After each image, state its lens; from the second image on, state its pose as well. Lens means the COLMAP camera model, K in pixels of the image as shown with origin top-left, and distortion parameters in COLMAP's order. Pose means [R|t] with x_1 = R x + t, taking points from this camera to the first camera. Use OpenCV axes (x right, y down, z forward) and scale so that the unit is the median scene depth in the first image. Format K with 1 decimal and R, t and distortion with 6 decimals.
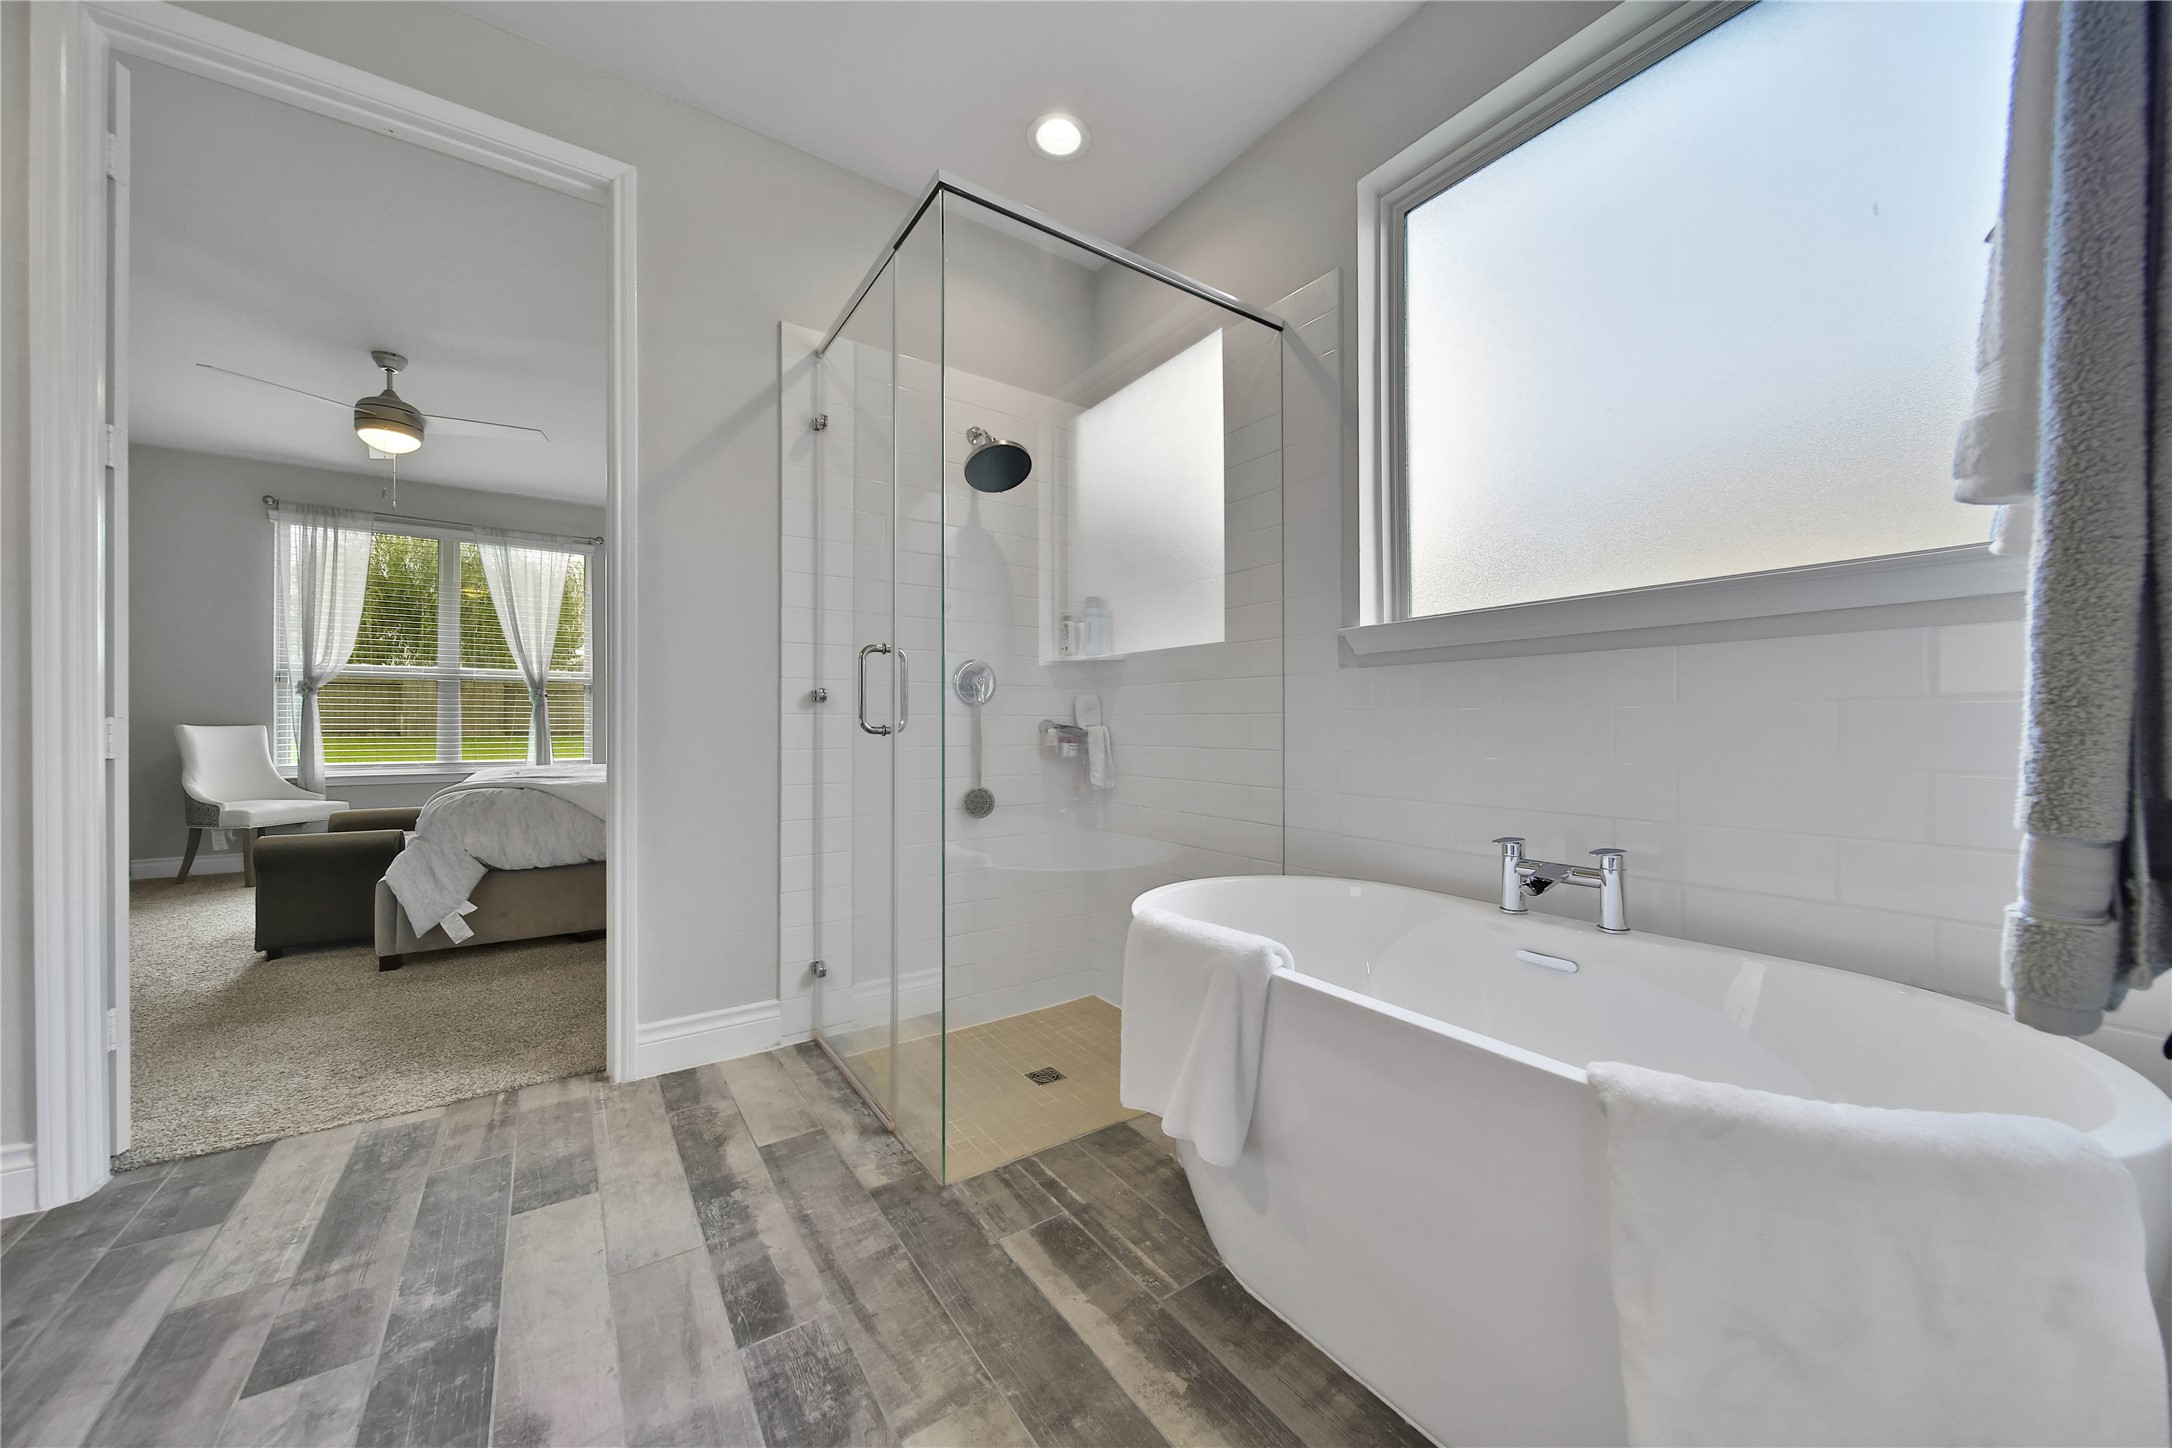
lens RADIAL K [[798.2, 0, 1068.5], [0, 798.2, 730.1], [0, 0, 1]] dist [-0.000973, -0.000493]
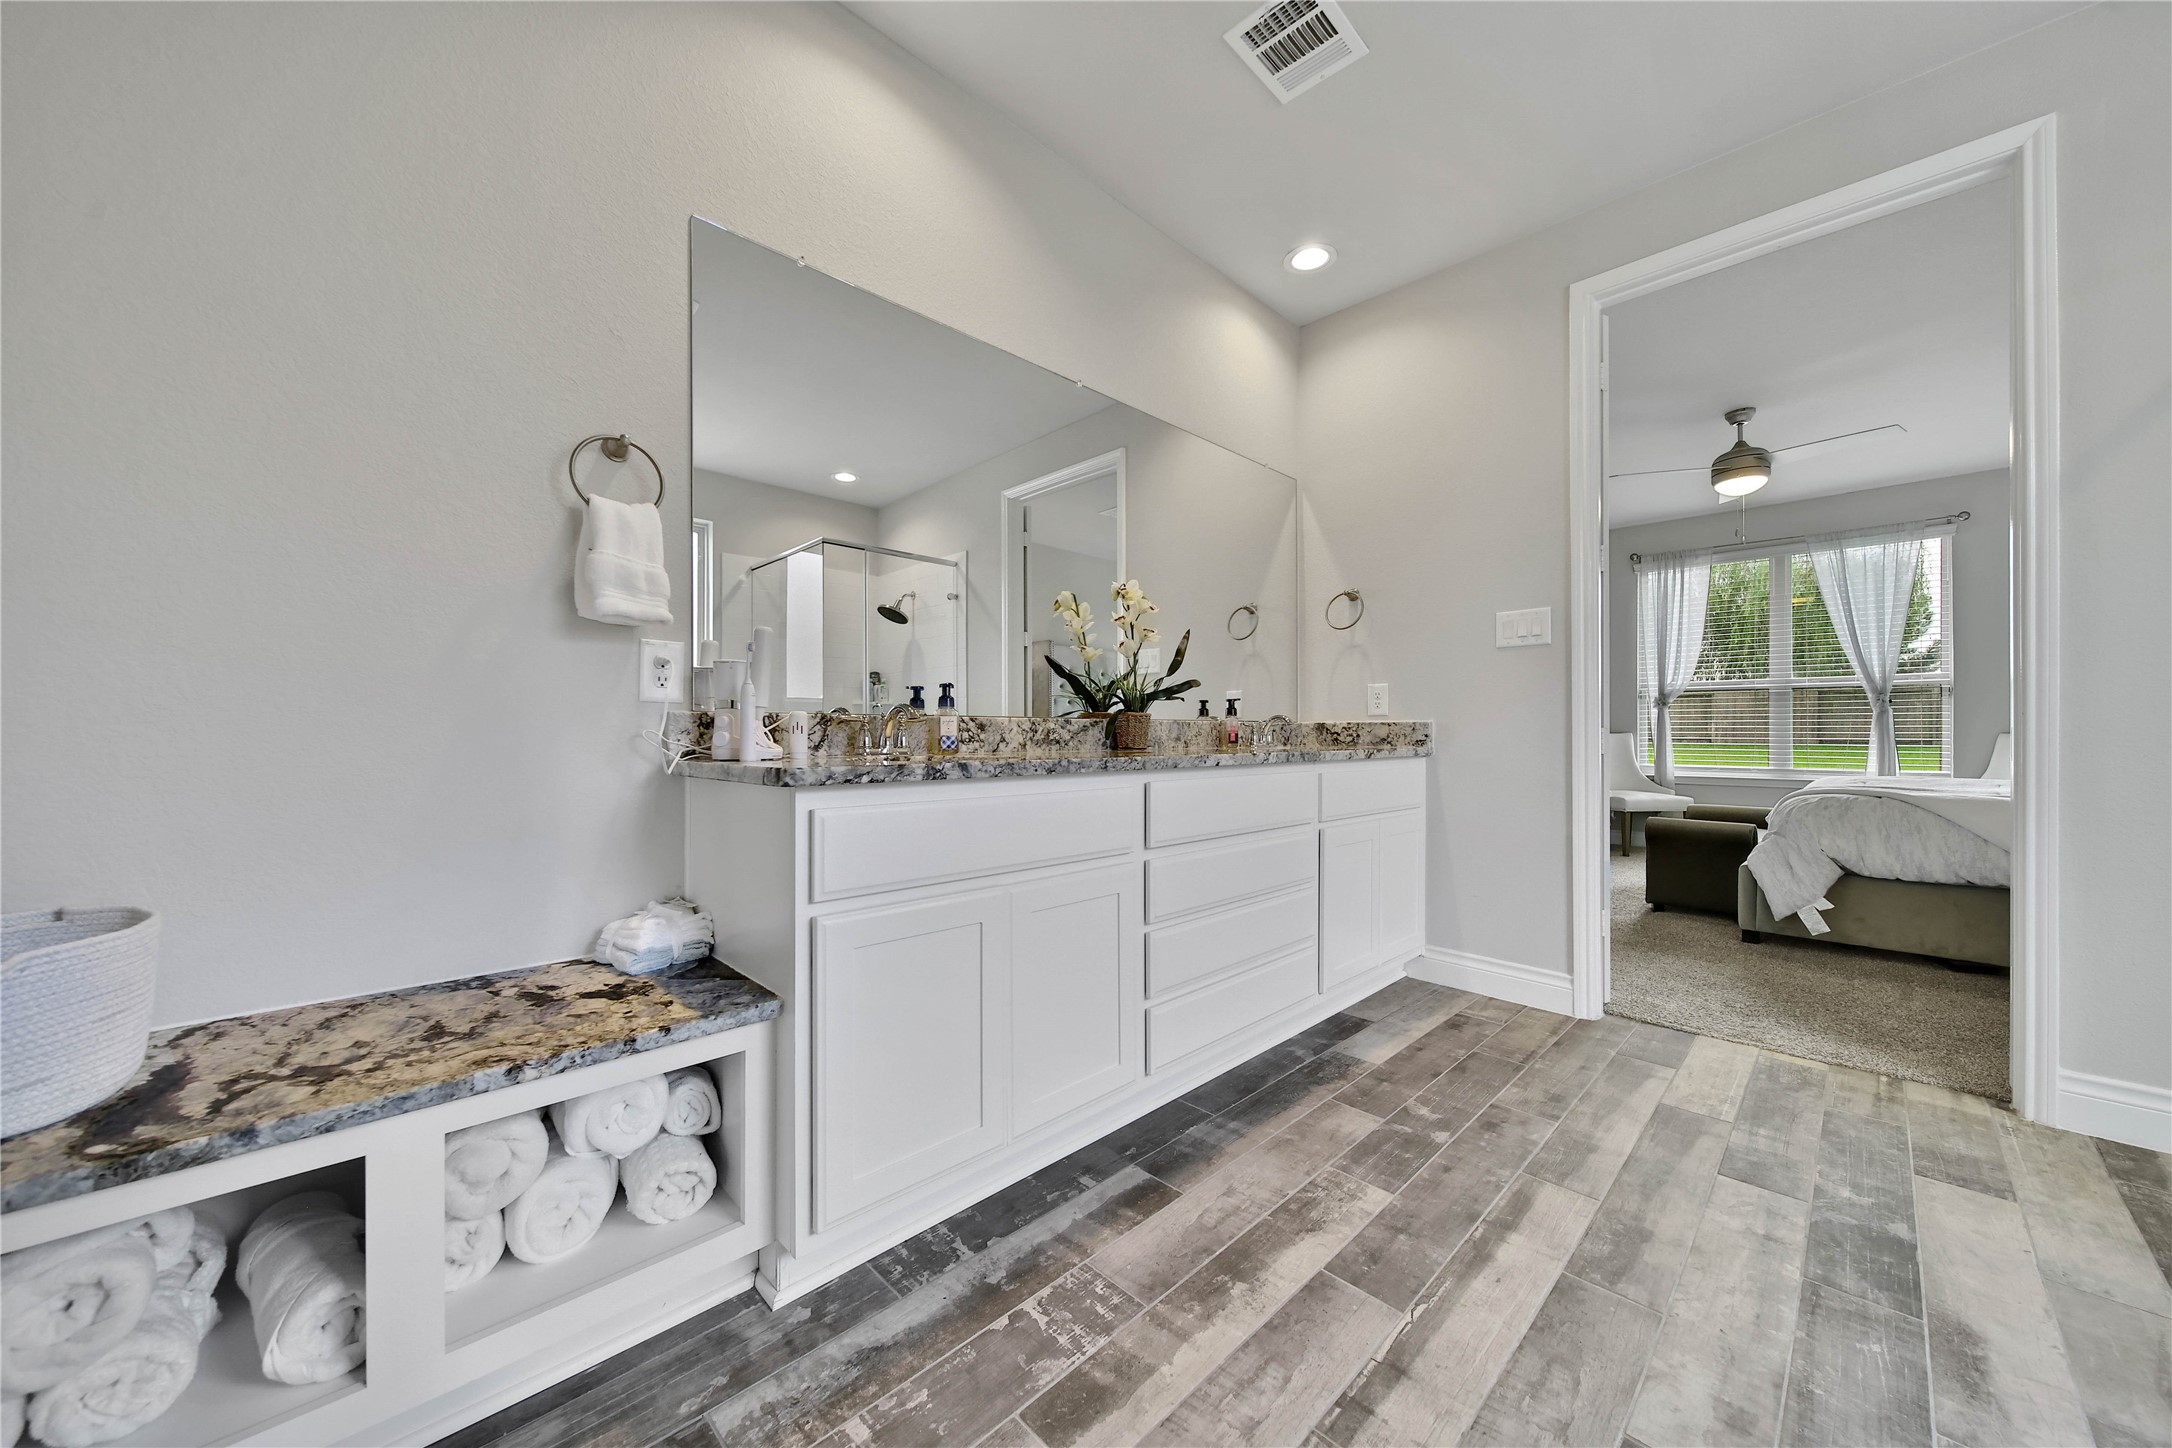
lens RADIAL K [[798.2, 0, 1068.5], [0, 798.2, 730.1], [0, 0, 1]] dist [-0.000973, -0.000493]
pose [[0.211352, -0.002378, -0.977407, 0.077187], [-0.006931, 0.999968, -0.003932, 0.000593], [0.977385, 0.007605, 0.211329, -0.217320]]
